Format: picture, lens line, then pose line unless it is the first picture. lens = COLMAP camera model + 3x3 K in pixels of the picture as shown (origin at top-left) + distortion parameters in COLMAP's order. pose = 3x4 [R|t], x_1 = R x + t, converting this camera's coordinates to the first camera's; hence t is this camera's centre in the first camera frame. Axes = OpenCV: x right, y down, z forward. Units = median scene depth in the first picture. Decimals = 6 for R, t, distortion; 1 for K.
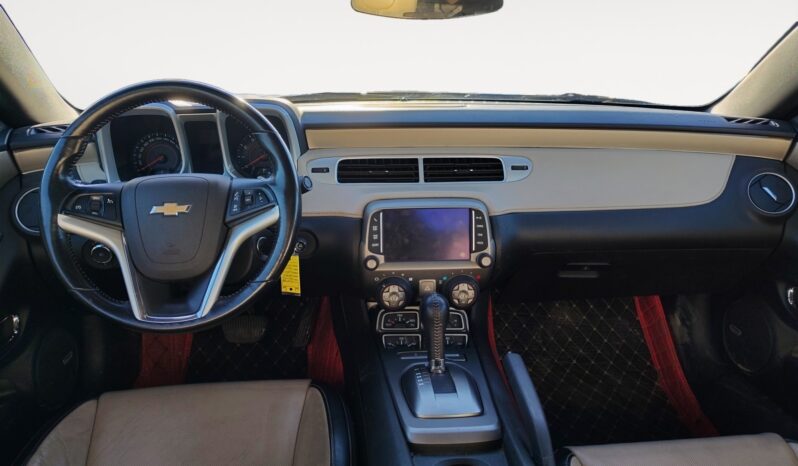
lens RADIAL K [[553.6, 0, 398.3], [0, 553.6, 230.7], [0, 0, 1]] dist [-0.006570, 0.000060]
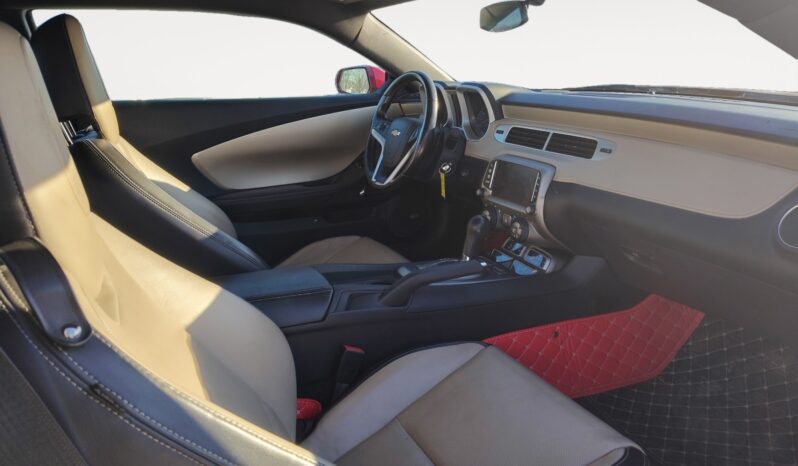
lens RADIAL K [[553.6, 0, 398.5], [0, 553.6, 236.0], [0, 0, 1]] dist [-0.006570, 0.000060]
pose [[0.375049, 0.274574, -0.885408, 1.146100], [-0.264627, 0.947096, 0.181611, -0.040036], [0.888432, 0.166190, 0.427867, 0.148131]]
